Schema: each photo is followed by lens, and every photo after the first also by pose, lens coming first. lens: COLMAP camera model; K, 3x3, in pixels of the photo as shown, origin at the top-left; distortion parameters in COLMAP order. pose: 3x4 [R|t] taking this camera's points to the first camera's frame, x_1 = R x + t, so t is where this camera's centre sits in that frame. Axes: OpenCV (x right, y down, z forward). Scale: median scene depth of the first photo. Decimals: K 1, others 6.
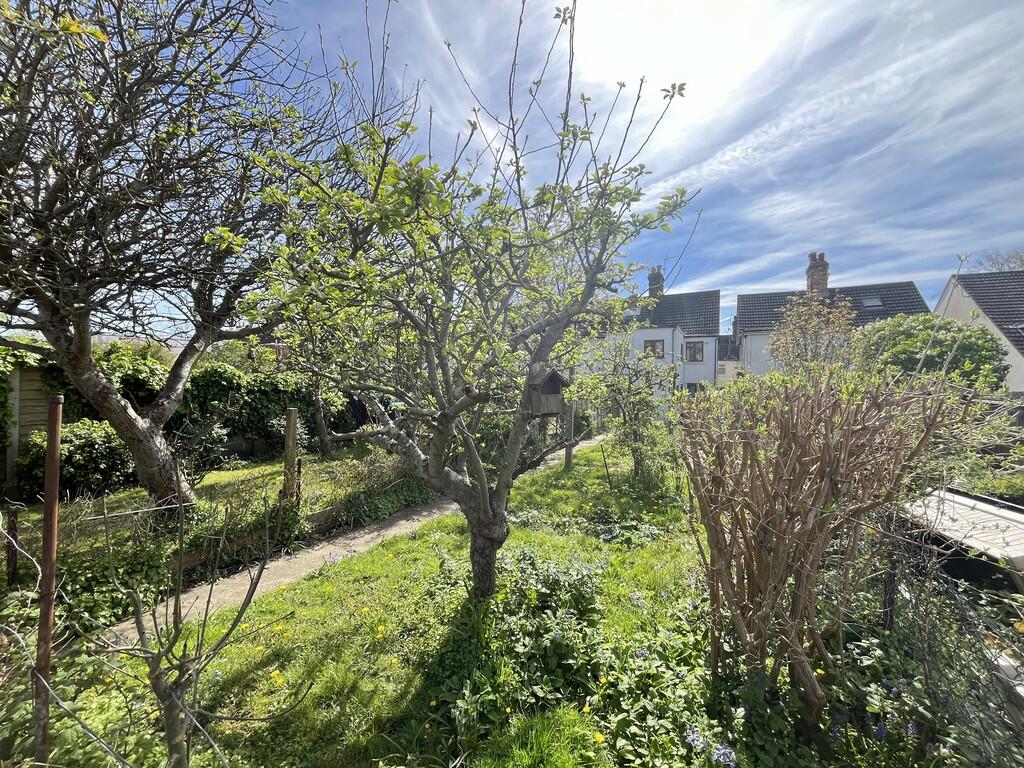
lens RADIAL K [[427.8, 0, 512.0], [0, 427.8, 384.0], [0, 0, 1]] dist [0.000637, 0.000032]
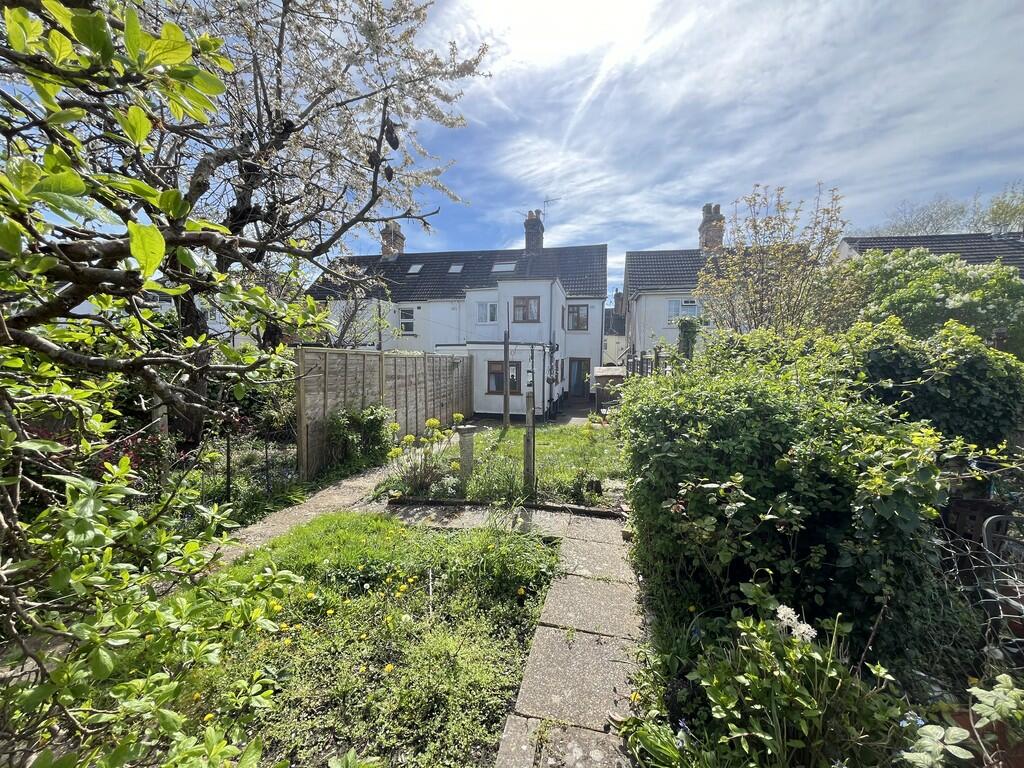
lens RADIAL K [[427.8, 0, 512.0], [0, 427.8, 384.0], [0, 0, 1]] dist [0.000637, 0.000032]
pose [[0.969278, -0.012883, 0.245629, 0.102430], [-0.000431, 0.998537, 0.054070, 0.005348], [-0.245966, -0.052515, 0.967855, 0.236178]]
